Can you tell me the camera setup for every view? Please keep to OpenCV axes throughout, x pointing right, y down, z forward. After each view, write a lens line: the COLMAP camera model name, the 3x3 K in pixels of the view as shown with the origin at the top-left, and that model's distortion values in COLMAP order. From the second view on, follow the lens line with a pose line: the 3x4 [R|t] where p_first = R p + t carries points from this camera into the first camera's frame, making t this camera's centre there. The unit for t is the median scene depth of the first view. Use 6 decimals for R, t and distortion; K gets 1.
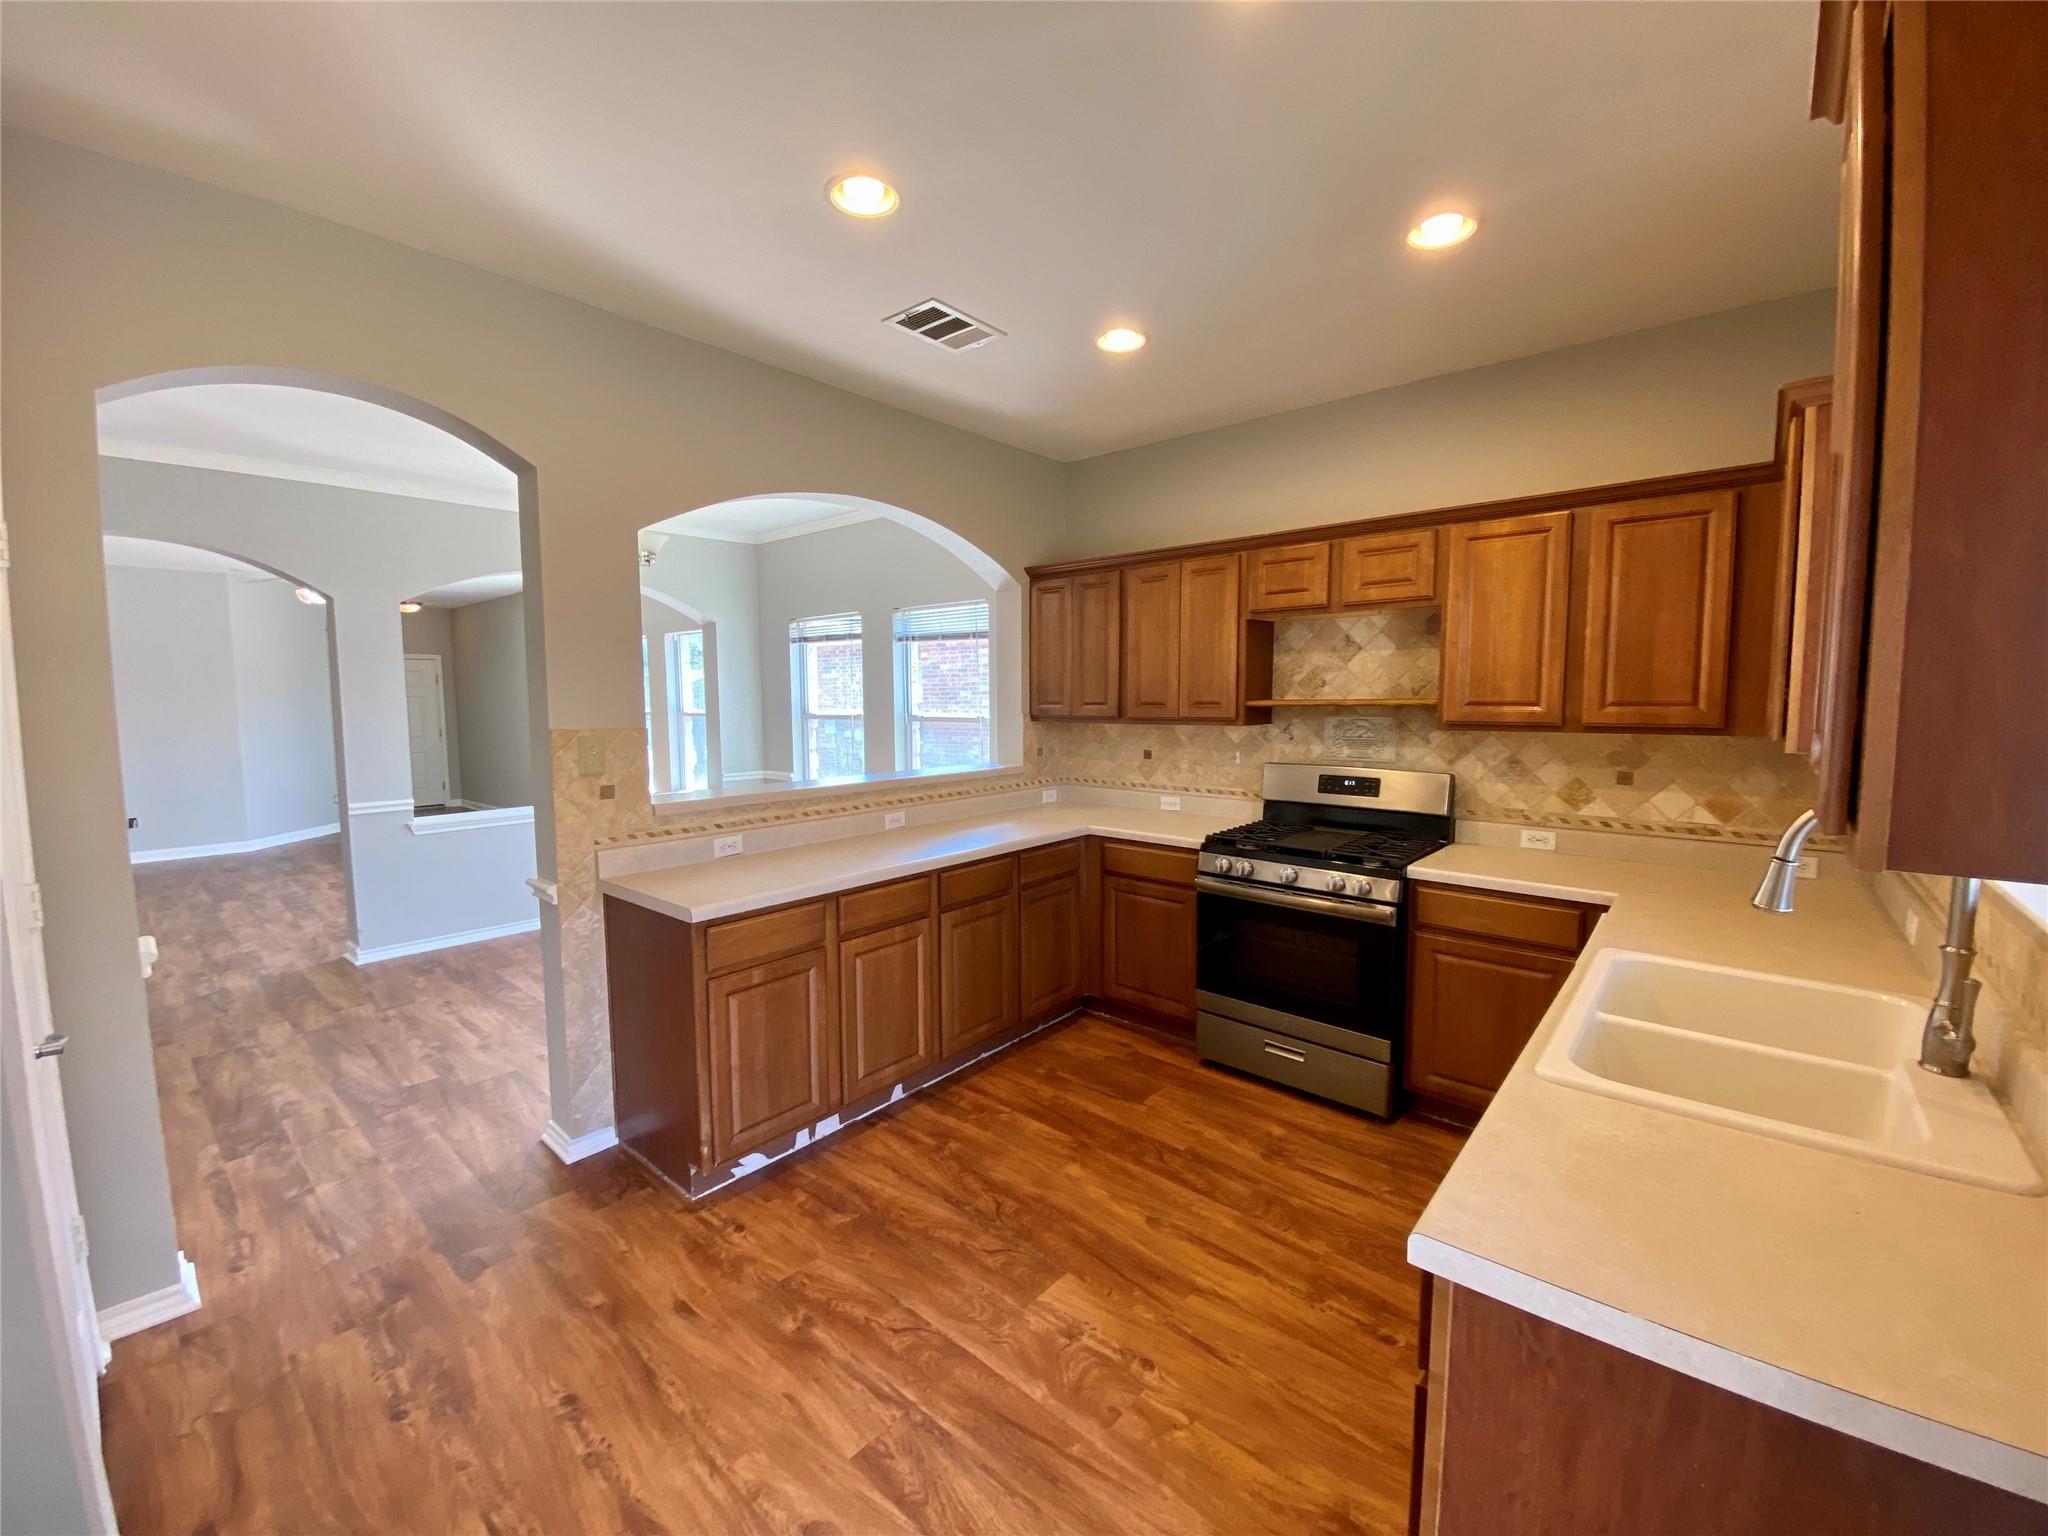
lens RADIAL K [[813.4, 0, 990.4], [0, 813.4, 764.4], [0, 0, 1]] dist [0.010843, -0.013913]
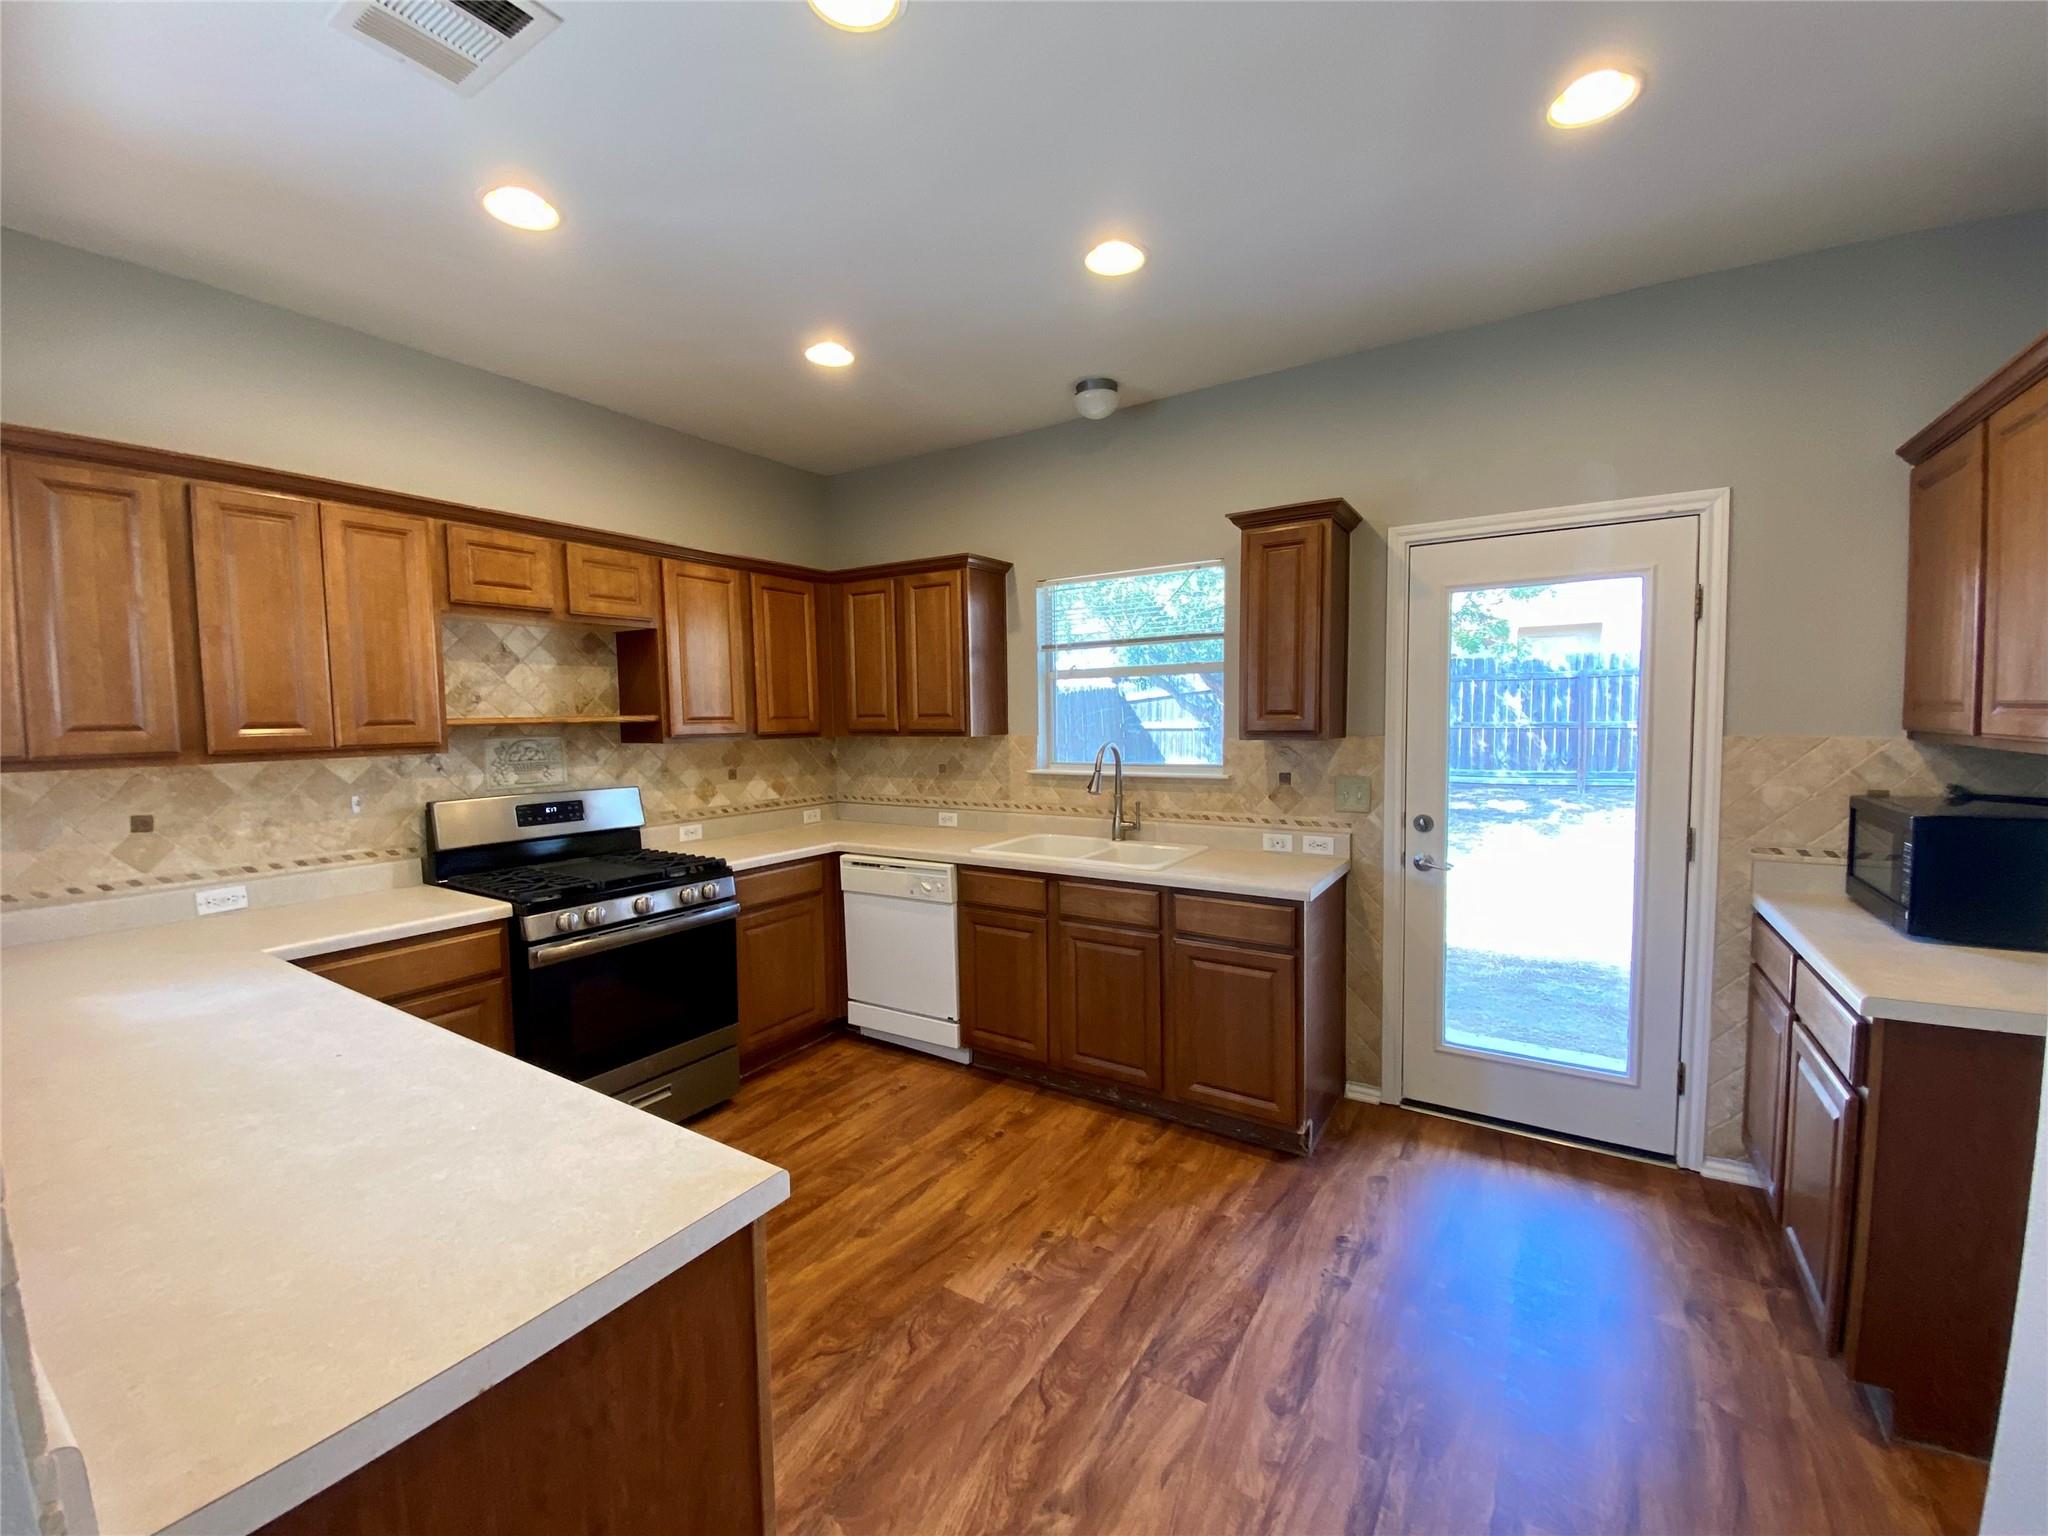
lens RADIAL K [[836.4, 0, 1031.7], [0, 836.4, 768.6], [0, 0, 1]] dist [0.046491, -0.029523]
pose [[-0.161373, -0.059476, 0.985100, -0.700986], [0.096729, 0.992423, 0.075764, -0.052323], [-0.982142, 0.107514, -0.154397, 0.767879]]
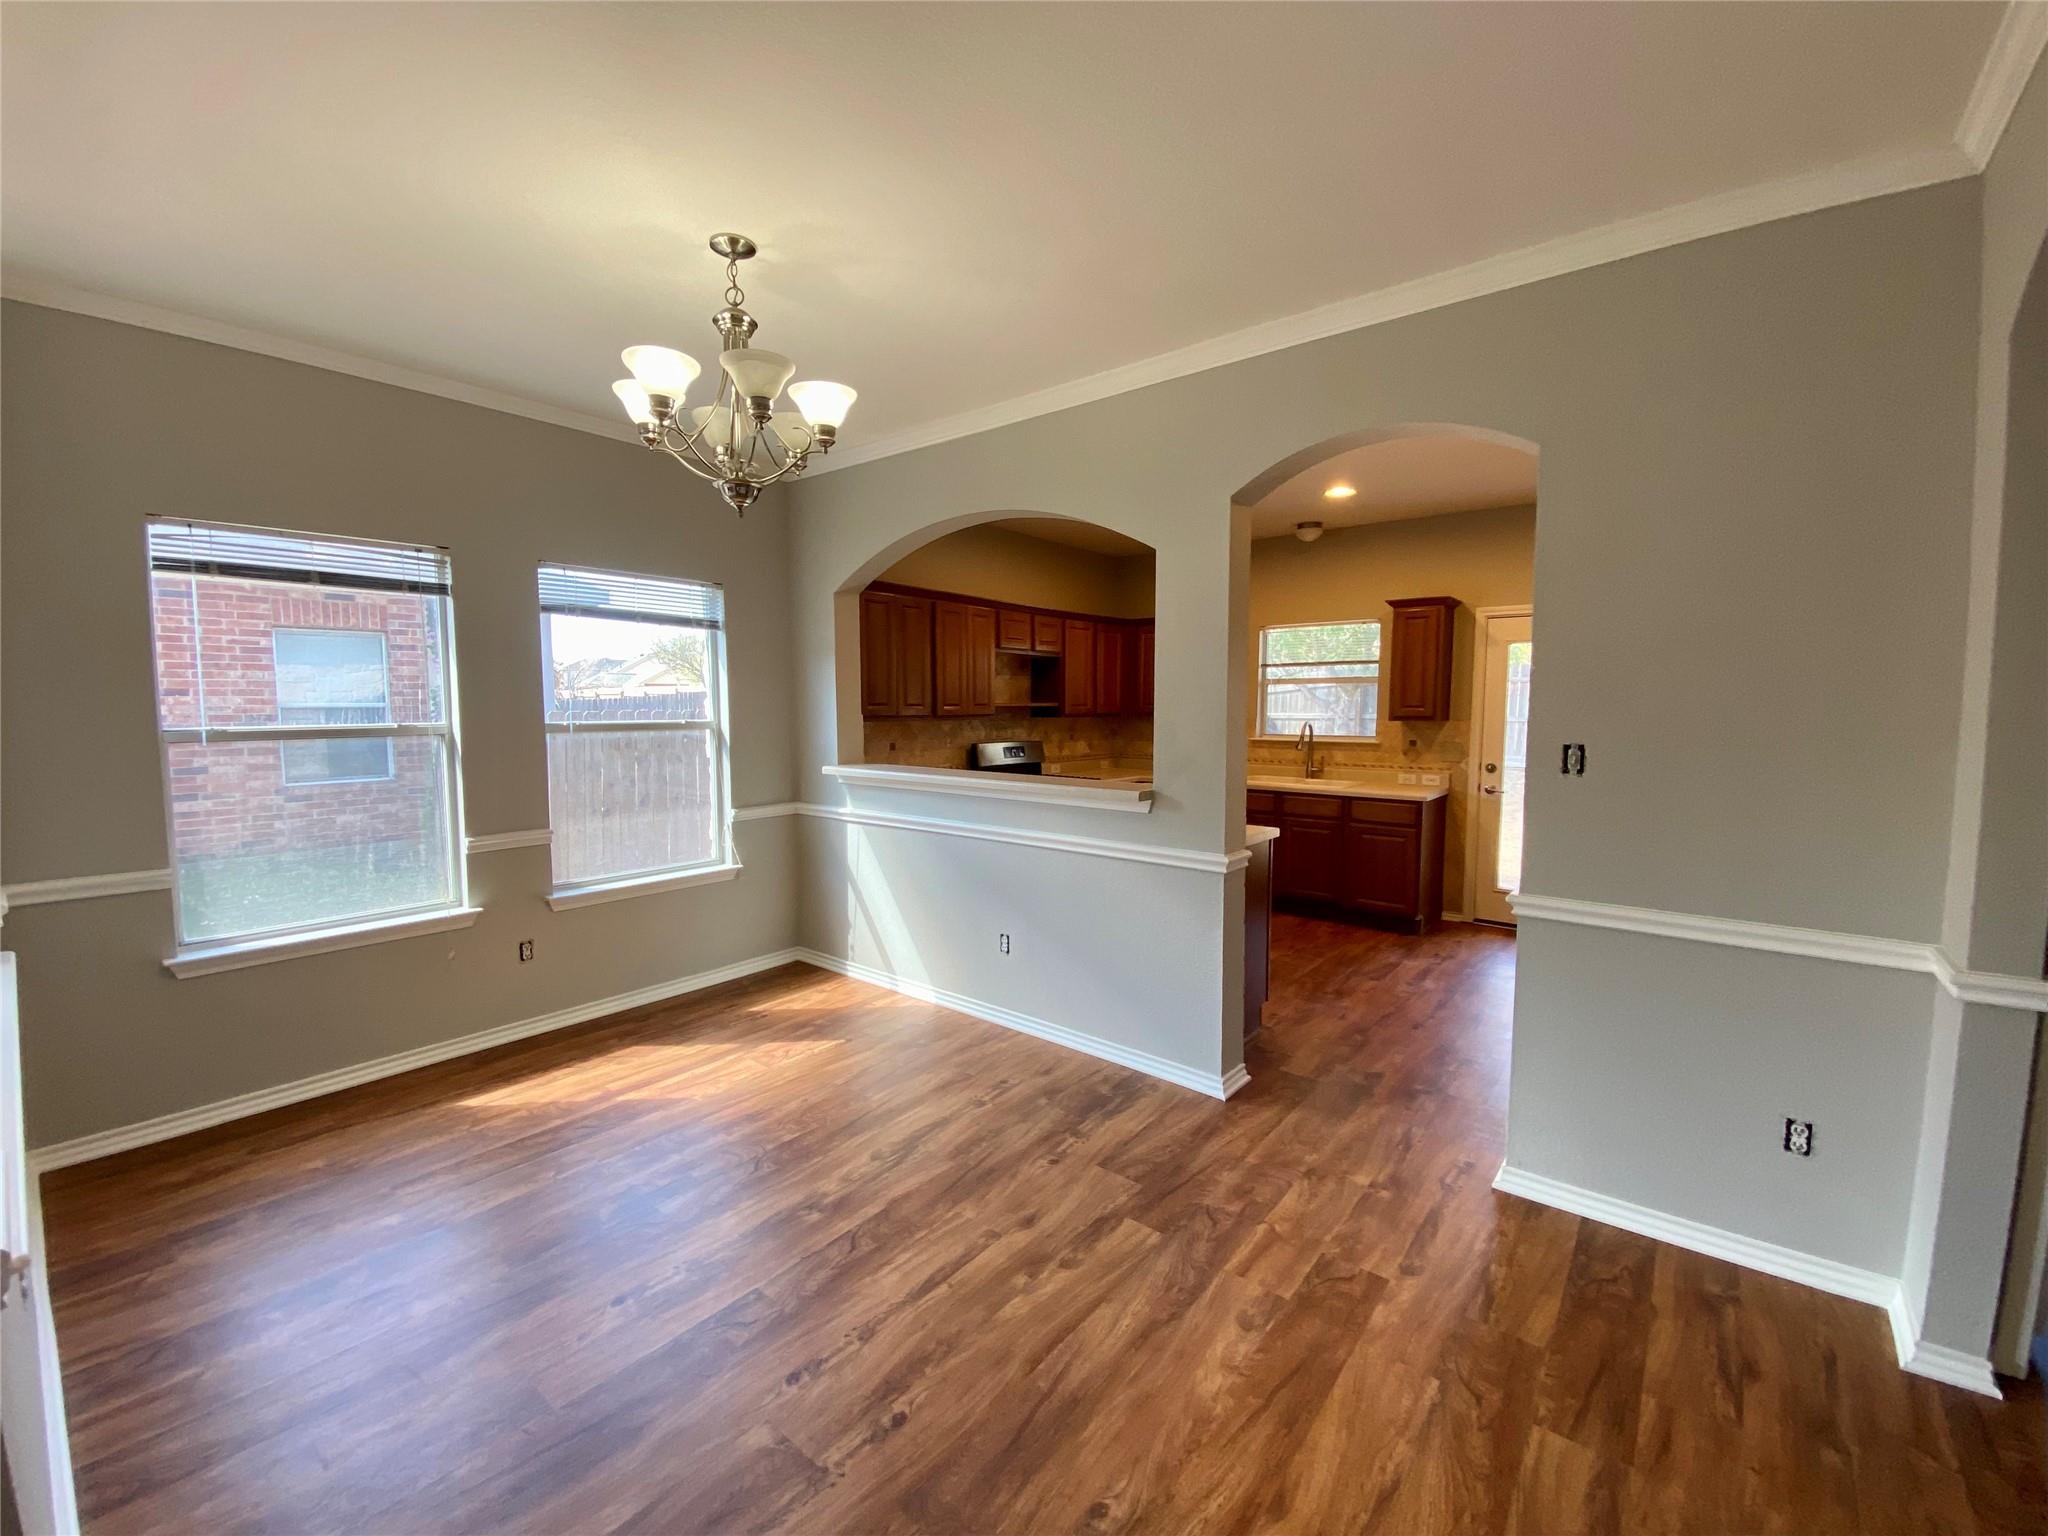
lens RADIAL K [[829.3, 0, 1024.0], [0, 829.3, 768.0], [0, 0, 1]] dist [0.038444, -0.028568]
pose [[-0.047644, -0.073111, 0.996185, -1.661689], [0.078701, 0.993943, 0.076710, -0.092821], [-0.995759, 0.082055, -0.041601, 1.310272]]
